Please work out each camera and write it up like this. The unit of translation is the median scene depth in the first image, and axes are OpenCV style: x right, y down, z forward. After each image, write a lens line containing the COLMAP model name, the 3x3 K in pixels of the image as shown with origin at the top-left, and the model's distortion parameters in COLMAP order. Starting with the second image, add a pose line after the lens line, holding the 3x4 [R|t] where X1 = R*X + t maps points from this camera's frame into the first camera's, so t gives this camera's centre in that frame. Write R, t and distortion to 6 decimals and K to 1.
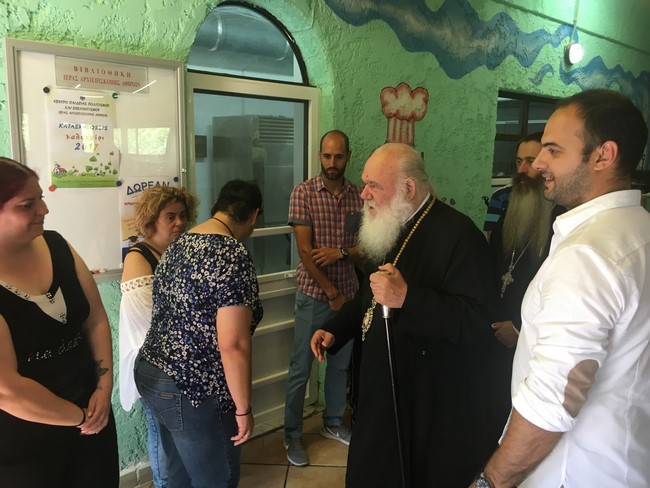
lens RADIAL K [[557.1, 0, 325.0], [0, 557.1, 244.0], [0, 0, 1]] dist [0.083653, -0.119653]
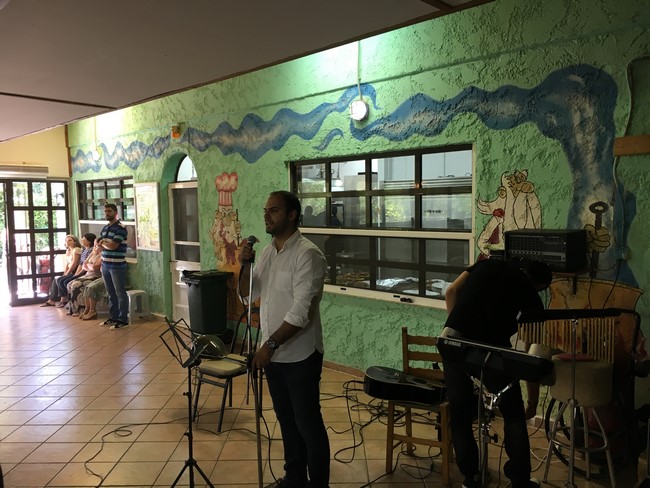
lens RADIAL K [[557.1, 0, 325.0], [0, 557.1, 244.0], [0, 0, 1]] dist [0.083653, -0.119653]
pose [[0.039122, 0.050218, -0.997972, 1.743349], [-0.148240, 0.987976, 0.043904, -0.159346], [0.988177, 0.146222, 0.046095, 1.107905]]
